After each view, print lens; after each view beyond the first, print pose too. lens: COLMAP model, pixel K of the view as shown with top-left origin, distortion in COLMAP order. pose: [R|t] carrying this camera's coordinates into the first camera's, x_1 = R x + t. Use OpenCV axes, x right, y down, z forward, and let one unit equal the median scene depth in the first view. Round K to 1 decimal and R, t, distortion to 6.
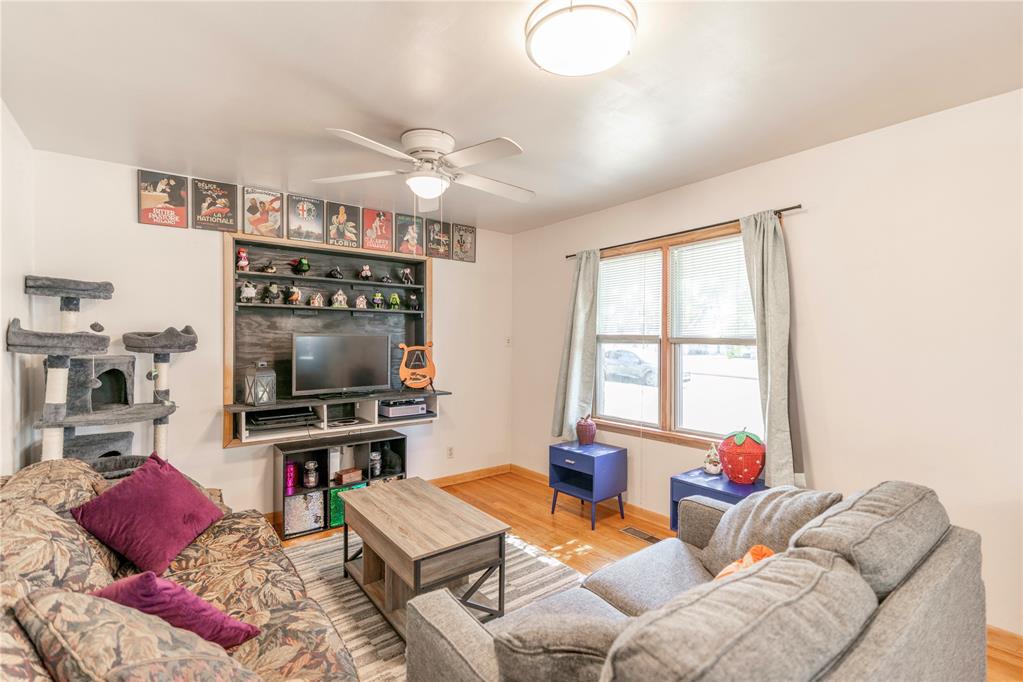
lens RADIAL K [[461.9, 0, 511.7], [0, 461.9, 344.1], [0, 0, 1]] dist [-0.007944, 0.001383]
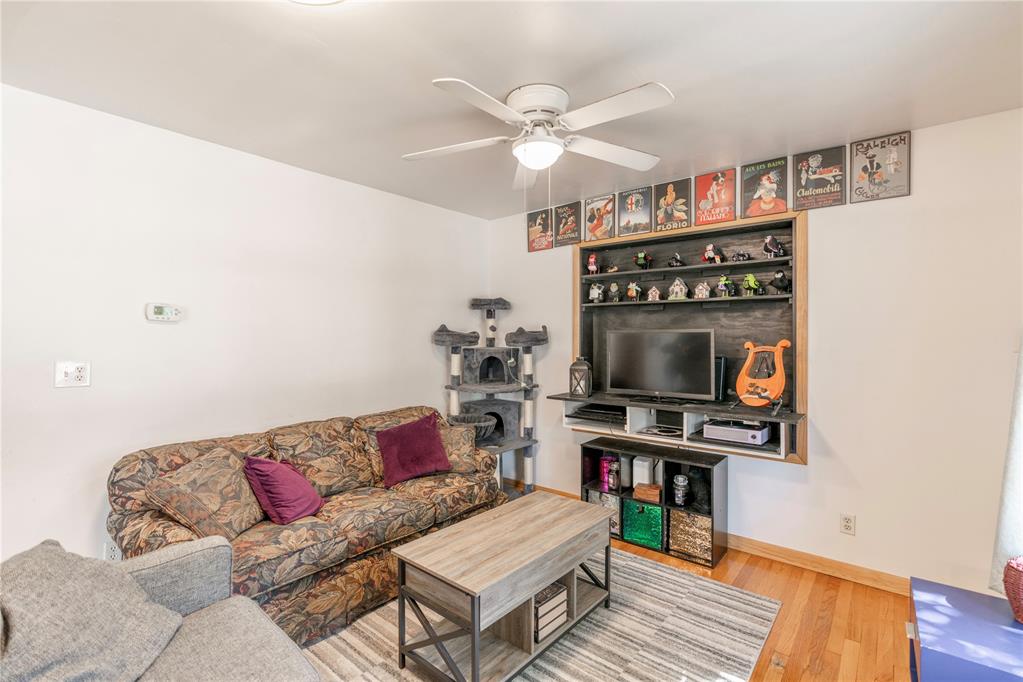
lens RADIAL K [[461.9, 0, 511.9], [0, 461.9, 334.1], [0, 0, 1]] dist [-0.007944, 0.001383]
pose [[0.217827, -0.007340, -0.975960, 0.443632], [-0.010711, 0.999894, -0.009911, -0.002700], [0.975929, 0.012613, 0.217725, 0.547941]]
